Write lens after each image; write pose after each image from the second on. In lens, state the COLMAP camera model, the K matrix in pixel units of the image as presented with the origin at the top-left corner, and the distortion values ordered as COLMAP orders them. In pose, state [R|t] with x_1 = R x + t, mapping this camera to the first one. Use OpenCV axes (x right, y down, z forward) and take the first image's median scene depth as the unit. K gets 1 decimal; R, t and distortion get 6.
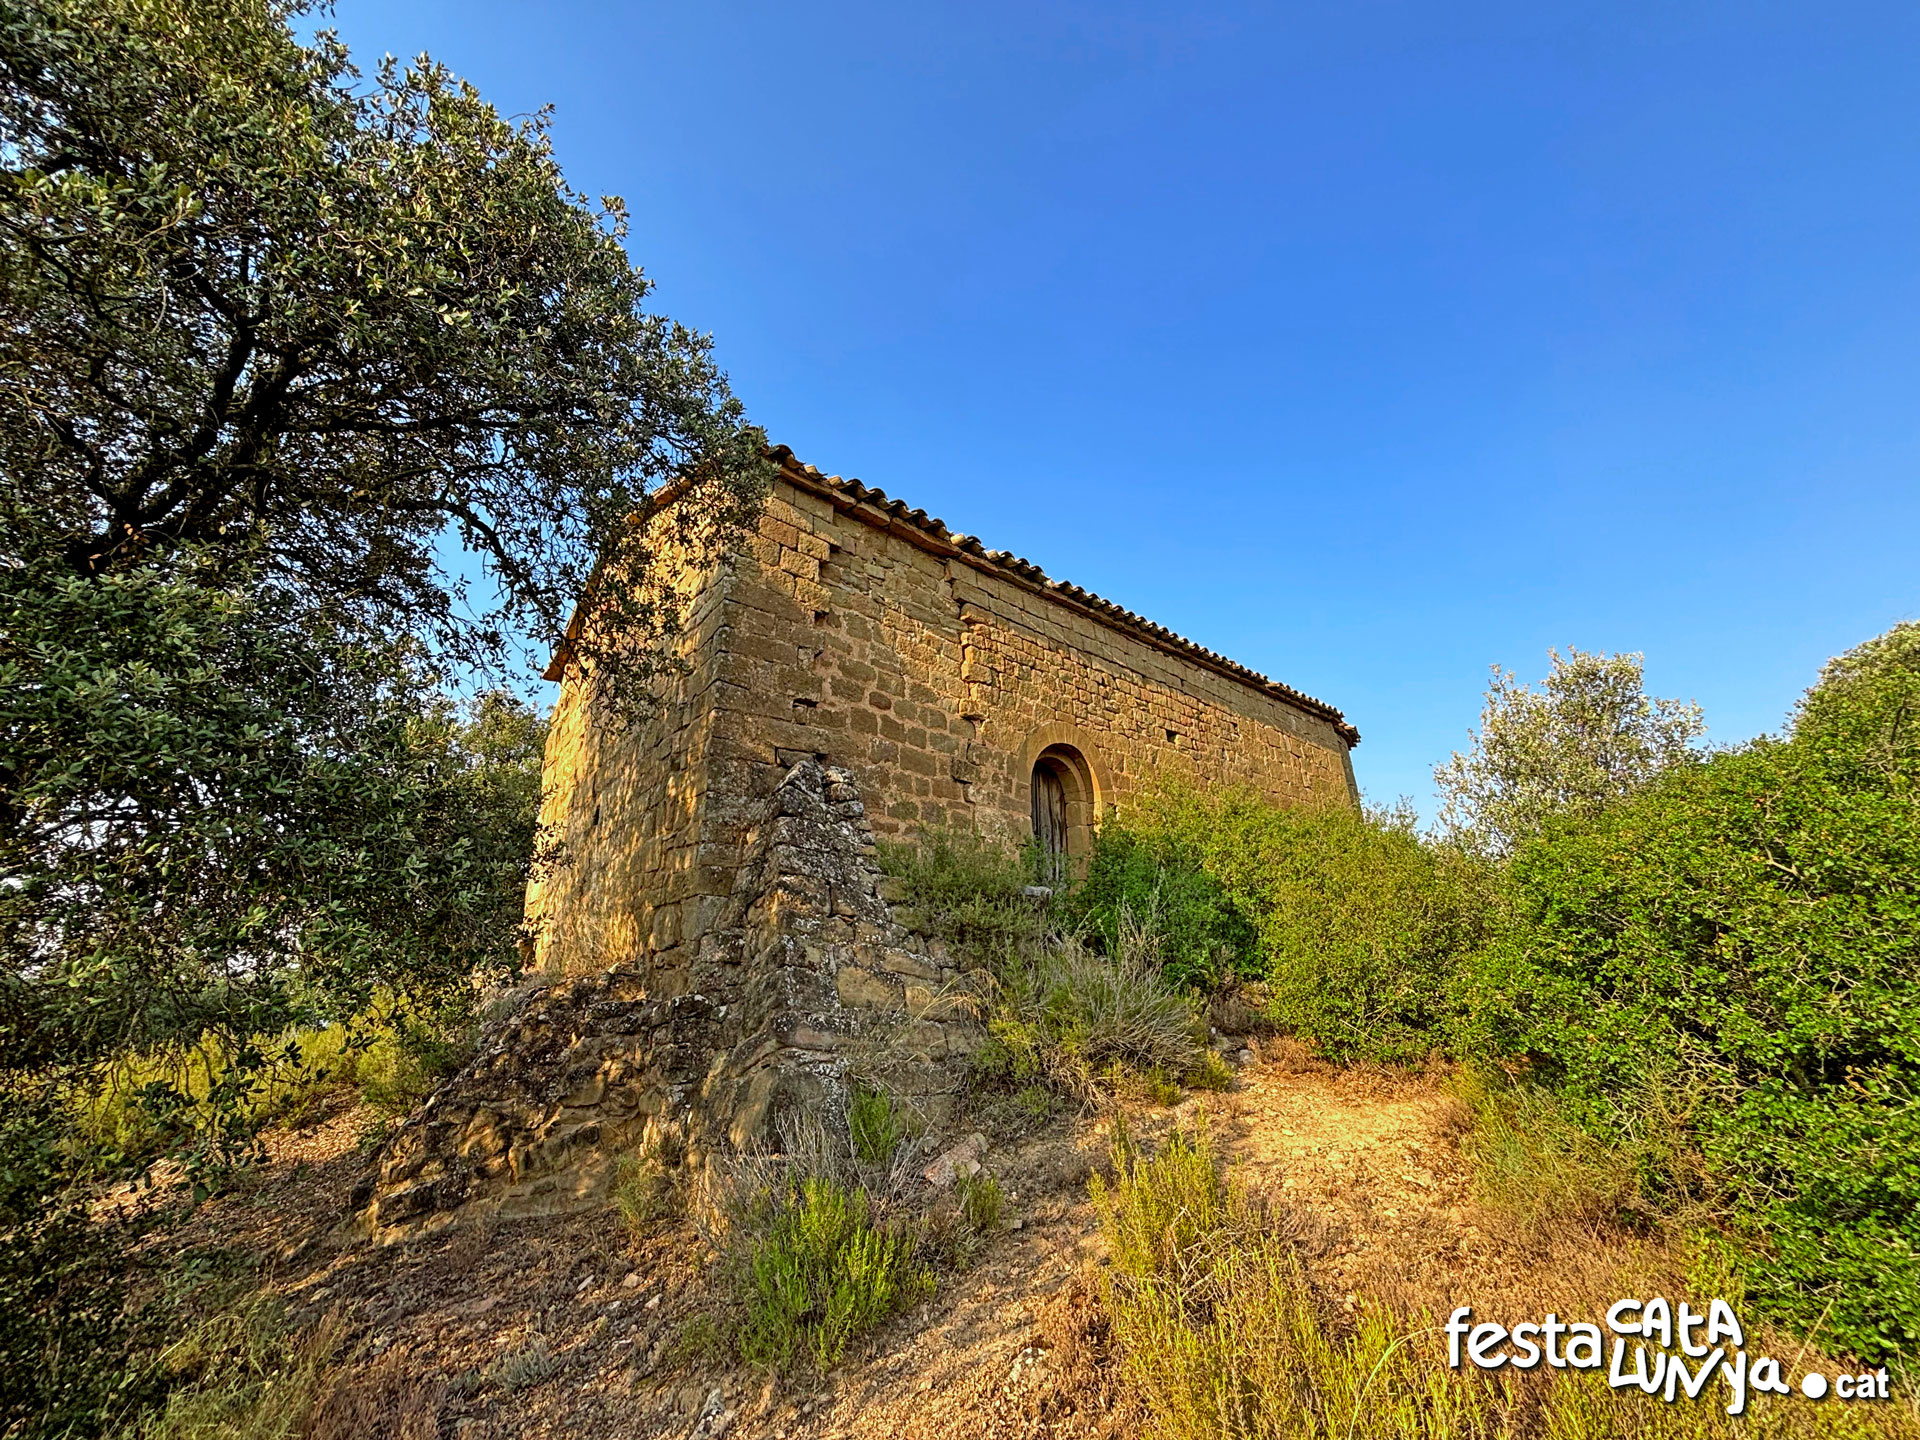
lens RADIAL K [[791.7, 0, 956.8], [0, 791.7, 724.8], [0, 0, 1]] dist [0.005200, -0.001912]
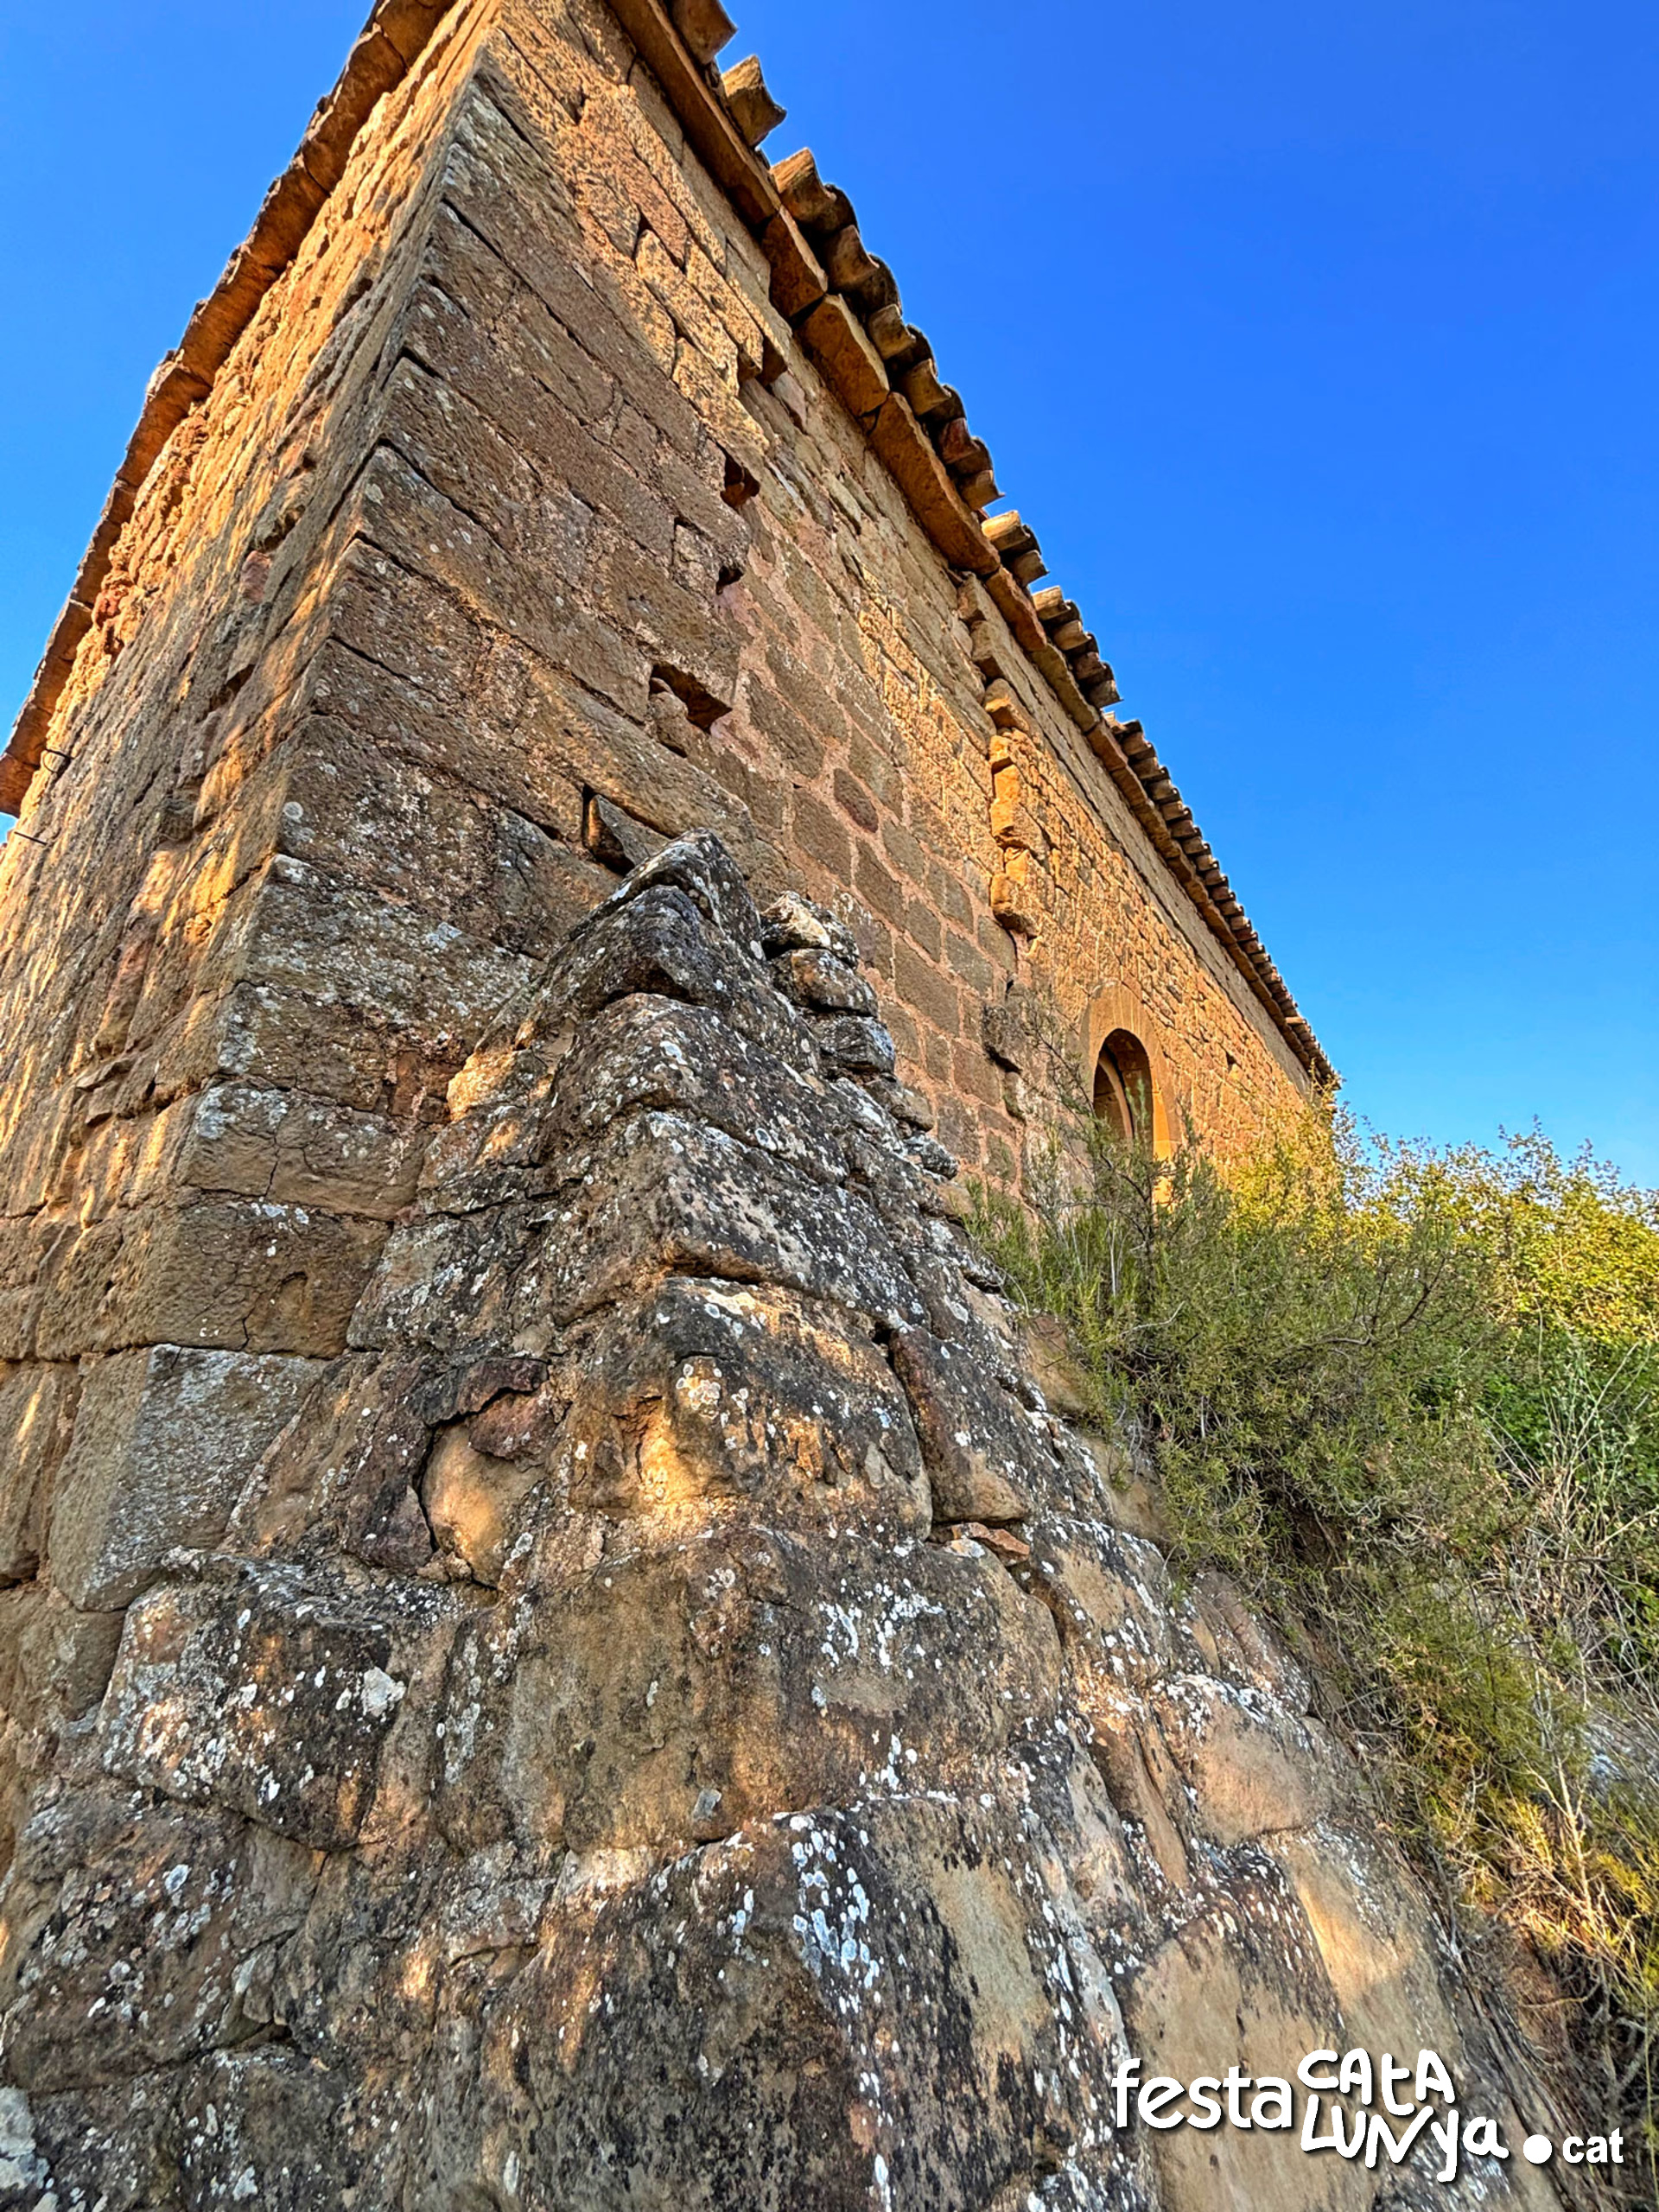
lens RADIAL K [[912.1, 0, 834.7], [0, 912.1, 1103.5], [0, 0, 1]] dist [0.005200, -0.001912]
pose [[0.975766, 0.107669, 0.190494, -0.177574], [-0.106778, 0.994170, -0.014967, 0.118319], [-0.190994, -0.005736, 0.981574, 0.622852]]
